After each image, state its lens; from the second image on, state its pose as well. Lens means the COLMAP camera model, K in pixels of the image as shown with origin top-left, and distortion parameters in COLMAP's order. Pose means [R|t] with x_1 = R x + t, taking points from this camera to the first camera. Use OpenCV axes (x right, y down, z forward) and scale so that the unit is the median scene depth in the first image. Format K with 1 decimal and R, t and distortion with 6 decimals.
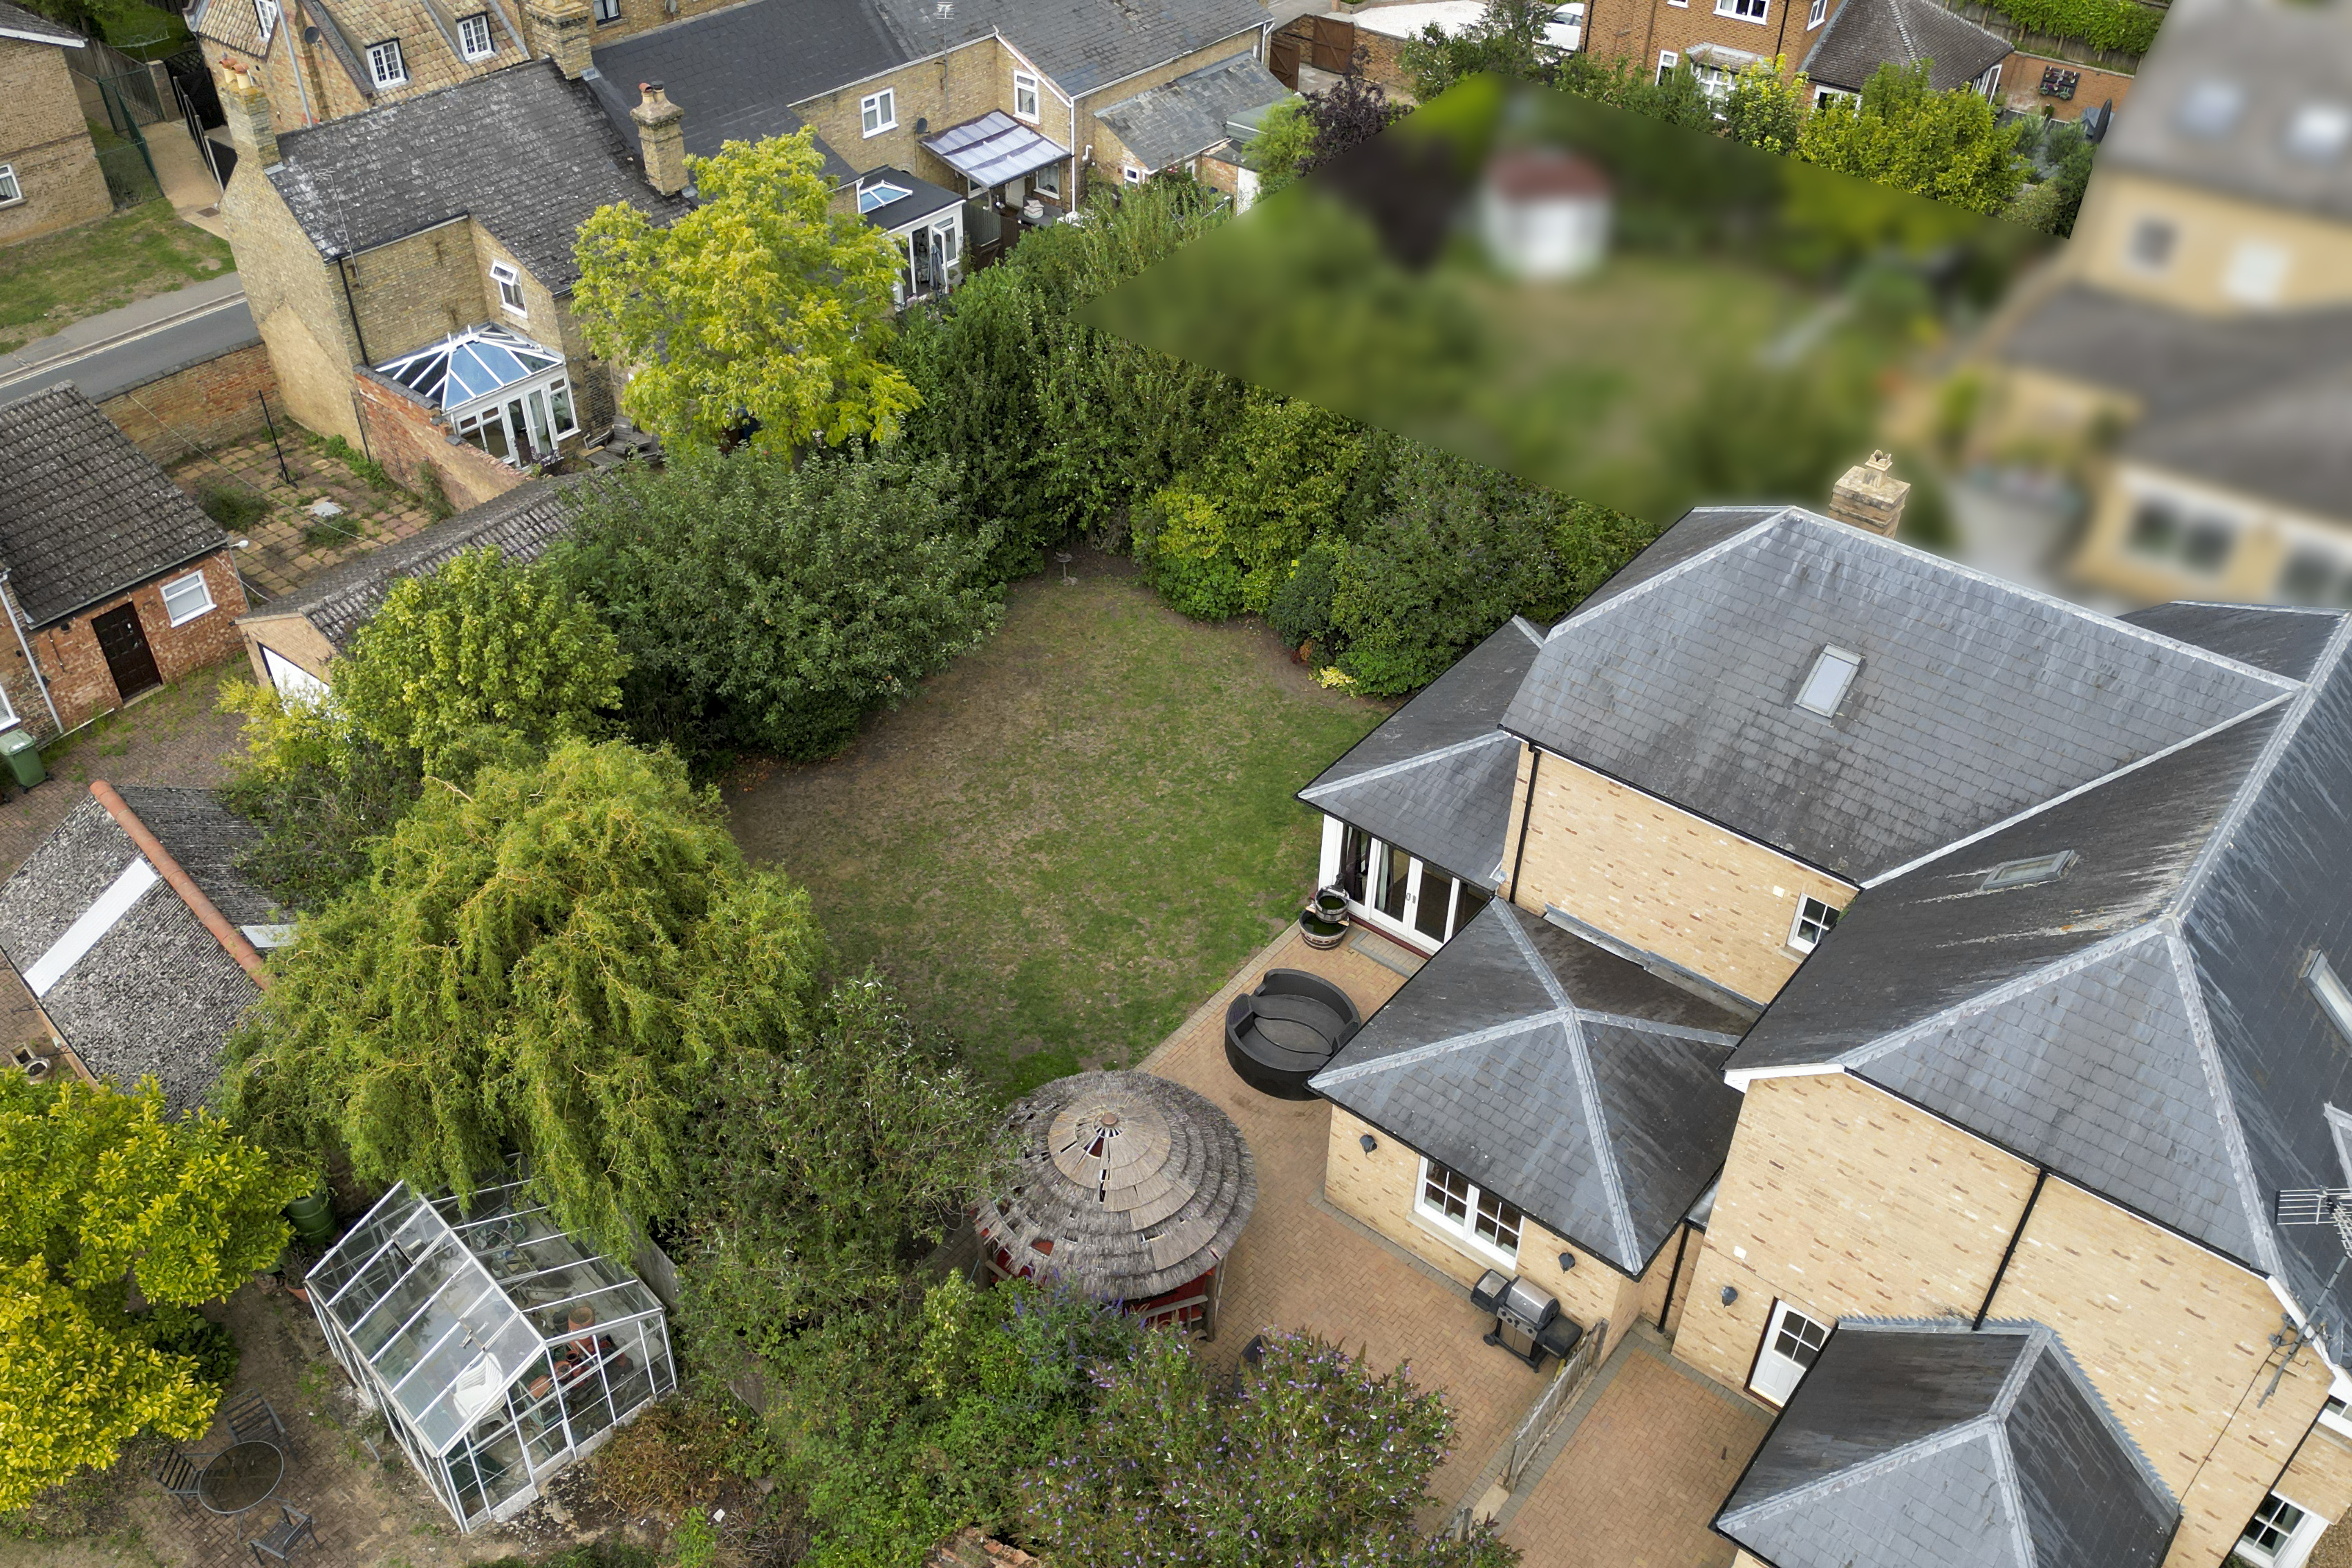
lens RADIAL K [[1876.5, 0, 1183.4], [0, 1876.5, 777.4], [0, 0, 1]] dist [0.085154, -0.074808]
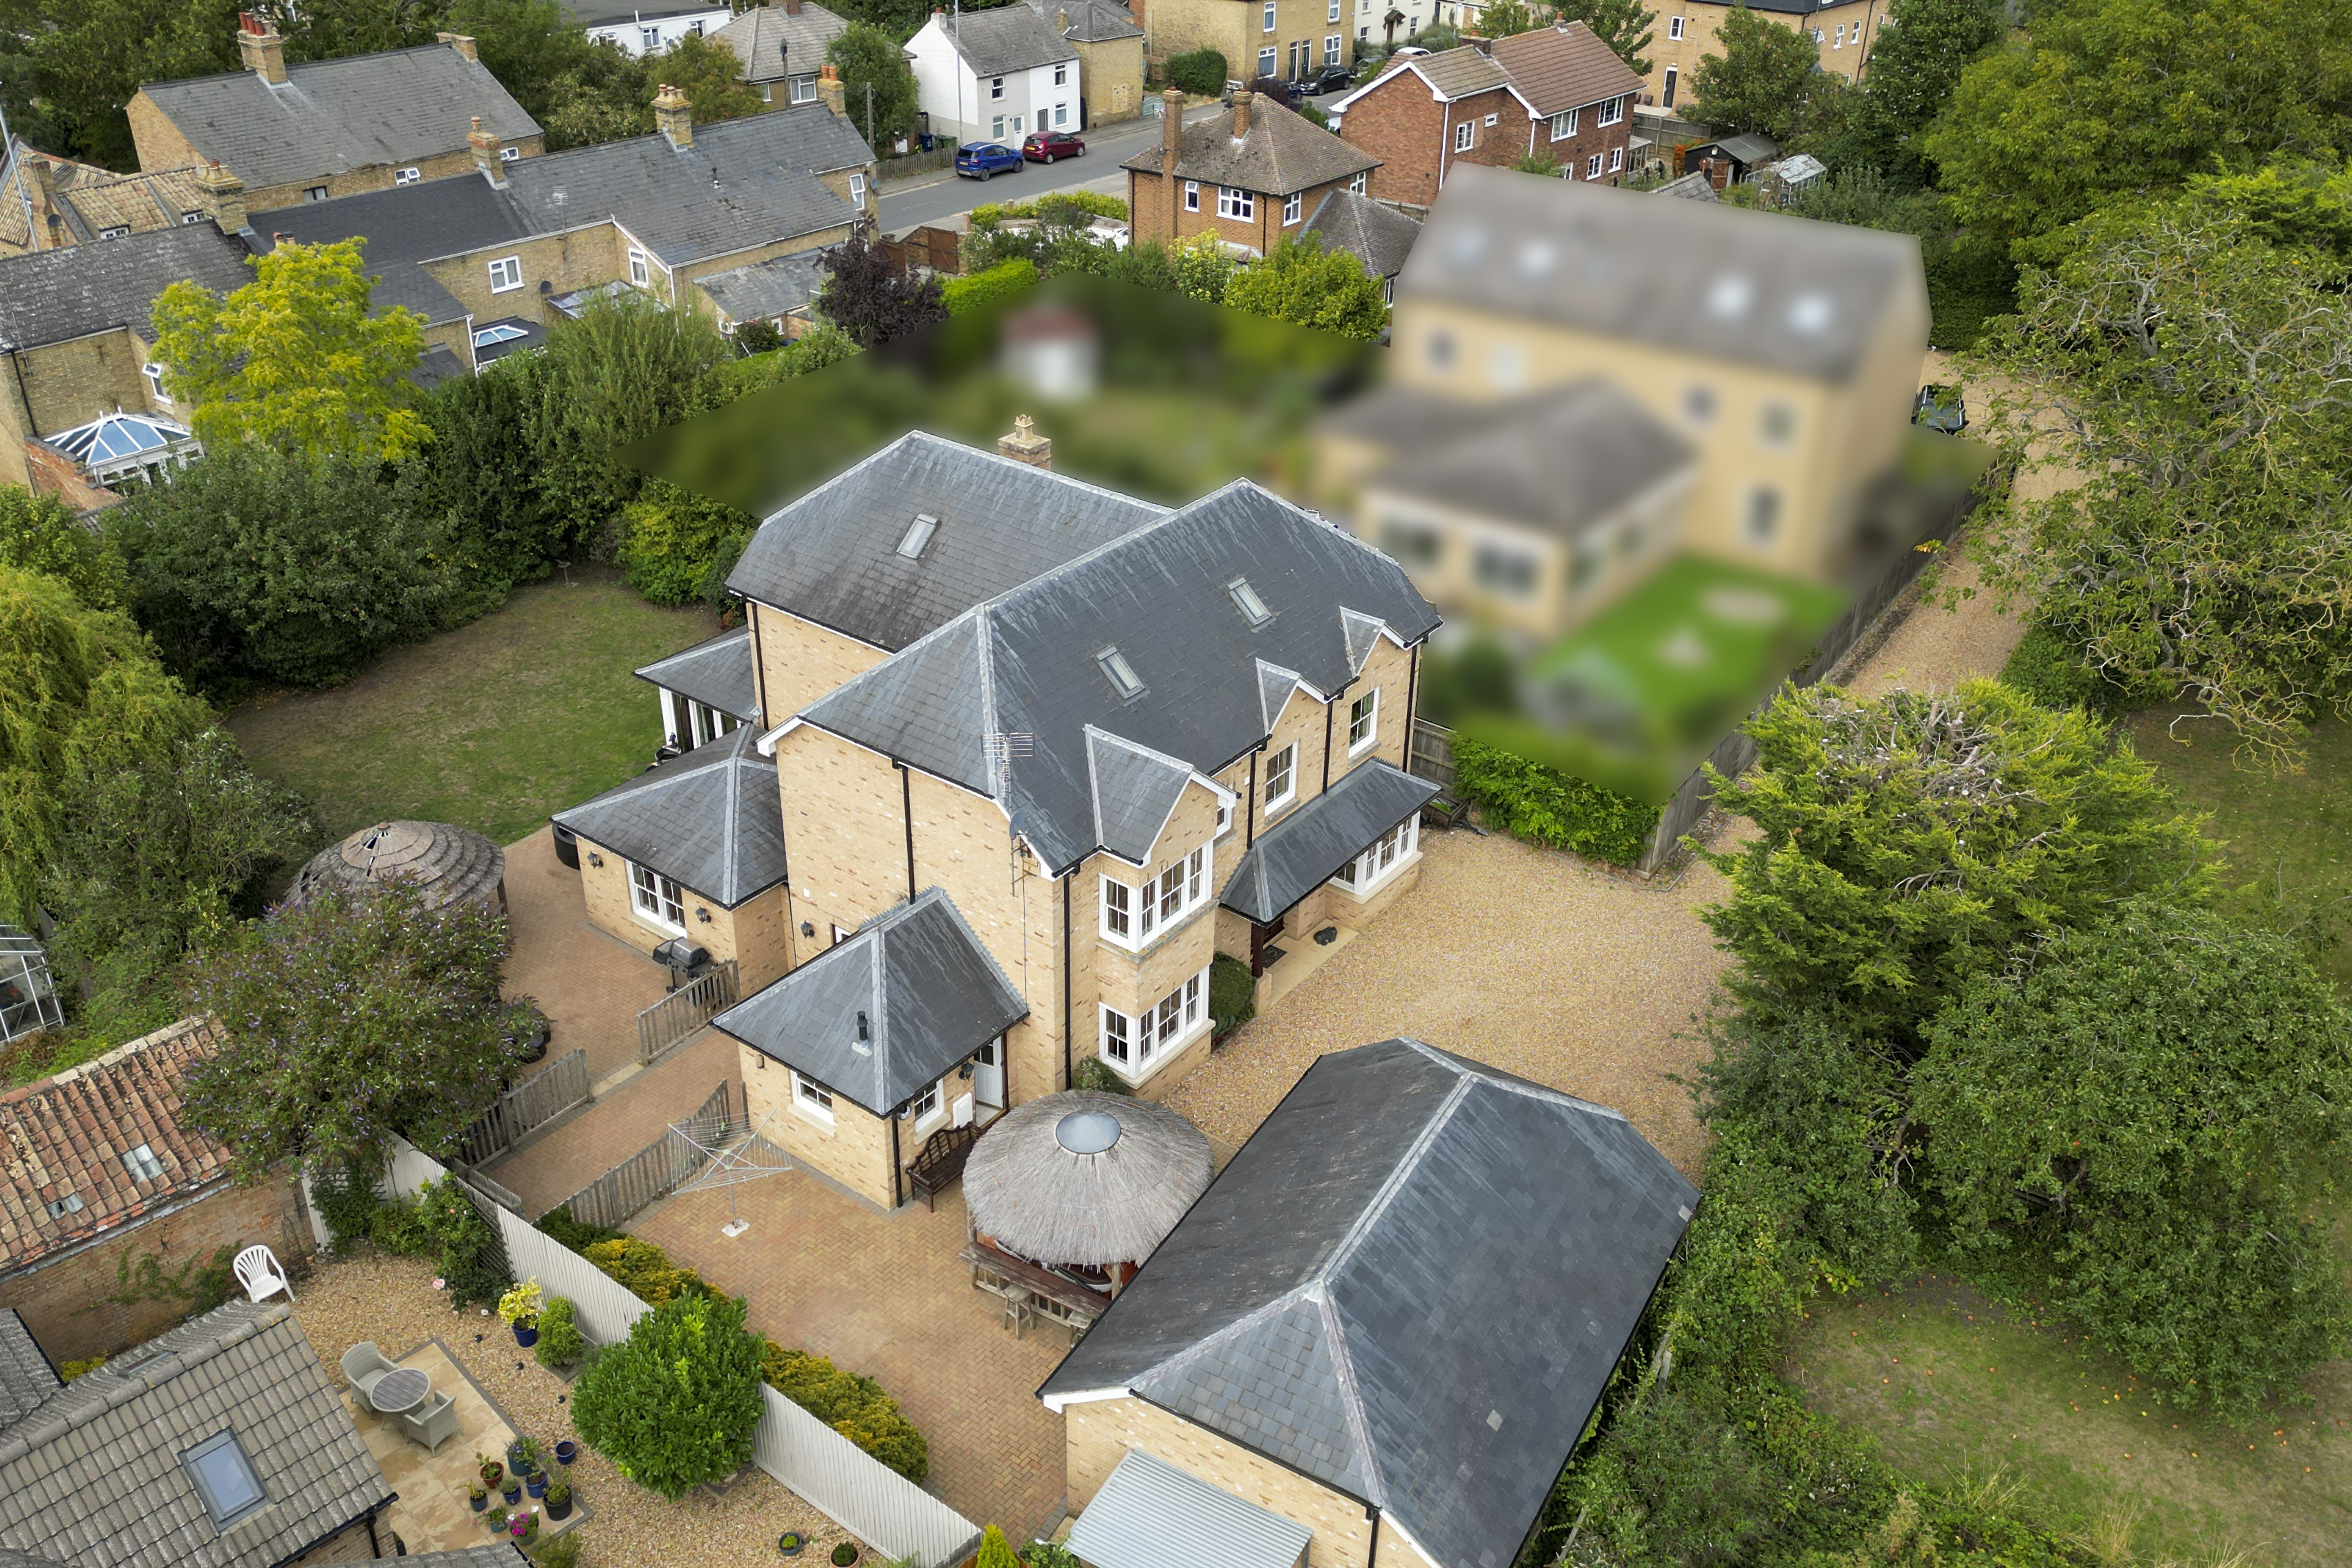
lens RADIAL K [[1876.5, 0, 1172.3], [0, 1876.5, 783.9], [0, 0, 1]] dist [0.085154, -0.074808]
pose [[0.999769, -0.013268, 0.016895, 0.331901], [0.015638, 0.988721, -0.148948, 0.233306], [-0.014729, 0.149177, 0.988701, -0.268404]]
